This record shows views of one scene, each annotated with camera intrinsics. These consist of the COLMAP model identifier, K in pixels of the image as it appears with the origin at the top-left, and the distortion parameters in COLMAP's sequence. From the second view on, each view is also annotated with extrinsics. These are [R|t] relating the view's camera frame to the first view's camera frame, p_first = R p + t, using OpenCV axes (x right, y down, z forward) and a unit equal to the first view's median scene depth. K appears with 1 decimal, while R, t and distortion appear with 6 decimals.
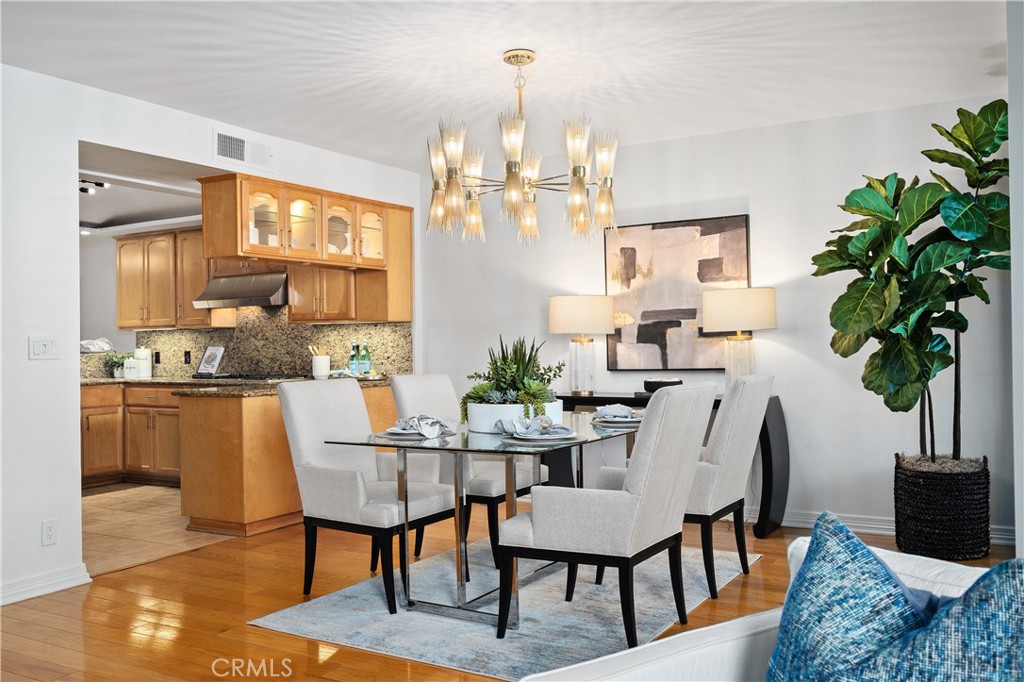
lens RADIAL K [[880.0, 0, 511.9], [0, 880.0, 347.1], [0, 0, 1]] dist [0.012561, 0.003309]
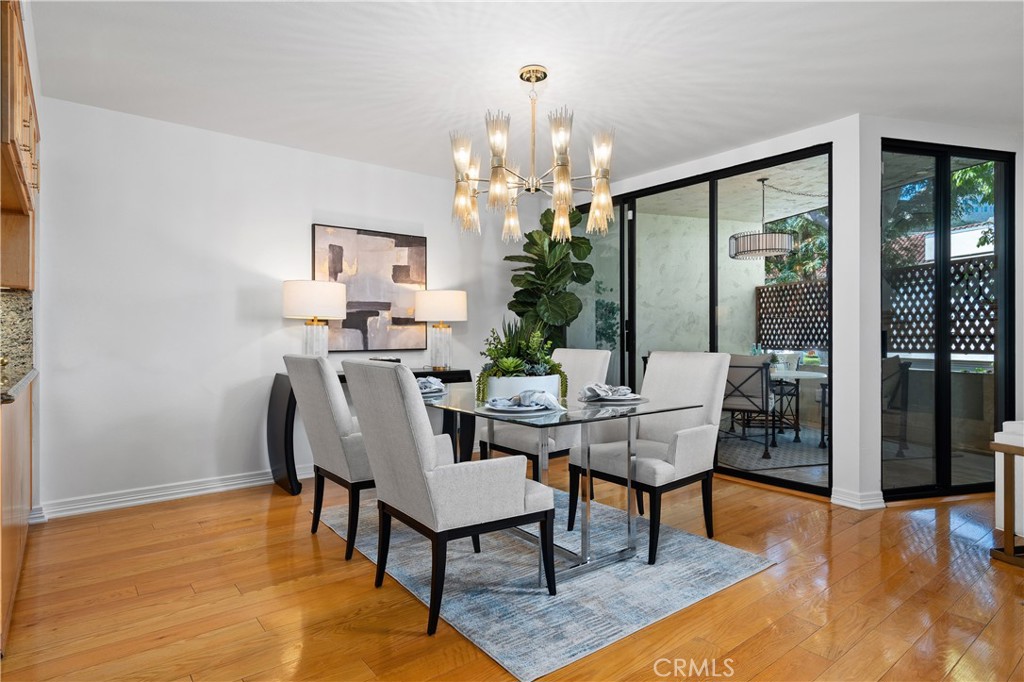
lens RADIAL K [[553.7, 0, 513.3], [0, 553.7, 334.5], [0, 0, 1]] dist [-0.000802, 0.000599]
pose [[0.359488, 0.020722, 0.932920, -0.474137], [-0.003233, 0.999775, -0.020961, 0.019089], [-0.933144, 0.004519, 0.359474, 0.537971]]
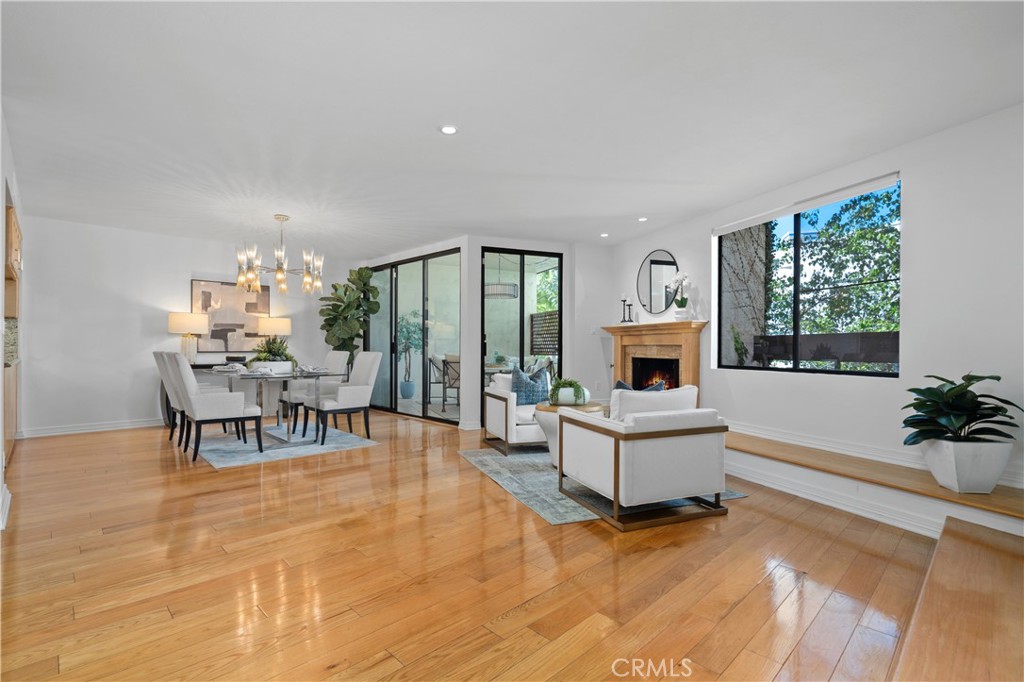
lens RADIAL K [[470.3, 0, 509.2], [0, 470.3, 346.4], [0, 0, 1]] dist [0.000516, -0.000016]
pose [[0.263475, 0.020472, 0.964449, -0.750062], [-0.007817, 0.999787, -0.019087, 0.029583], [-0.964635, -0.002510, 0.263579, 0.041908]]
